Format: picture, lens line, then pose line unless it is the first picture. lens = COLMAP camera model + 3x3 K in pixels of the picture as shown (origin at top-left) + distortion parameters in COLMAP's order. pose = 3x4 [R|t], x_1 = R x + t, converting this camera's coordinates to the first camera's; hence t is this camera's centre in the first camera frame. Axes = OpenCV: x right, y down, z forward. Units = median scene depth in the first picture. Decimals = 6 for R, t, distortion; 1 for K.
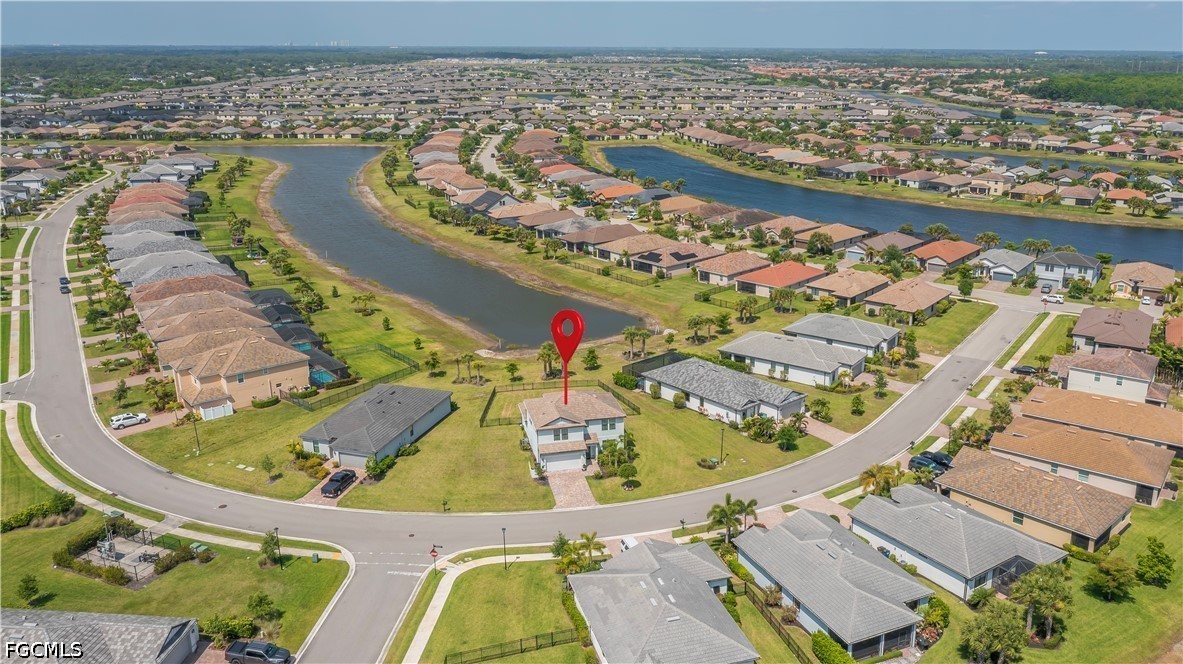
lens RADIAL K [[932.5, 0, 591.5], [0, 932.5, 332.0], [0, 0, 1]] dist [-0.007645, -0.004829]
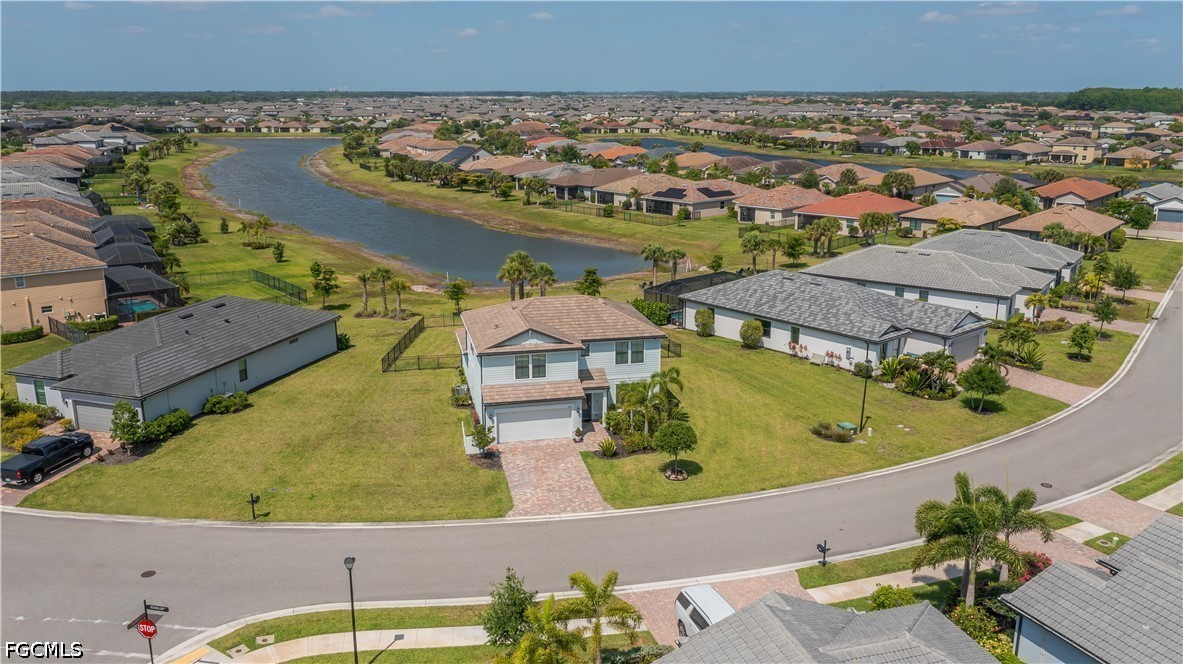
lens RADIAL K [[932.5, 0, 591.5], [0, 932.5, 332.0], [0, 0, 1]] dist [-0.007645, -0.004829]
pose [[0.999846, 0.014453, 0.009943, -0.005668], [-0.013979, 0.998832, -0.046257, 0.098555], [-0.010600, 0.046111, 0.998880, 0.449413]]
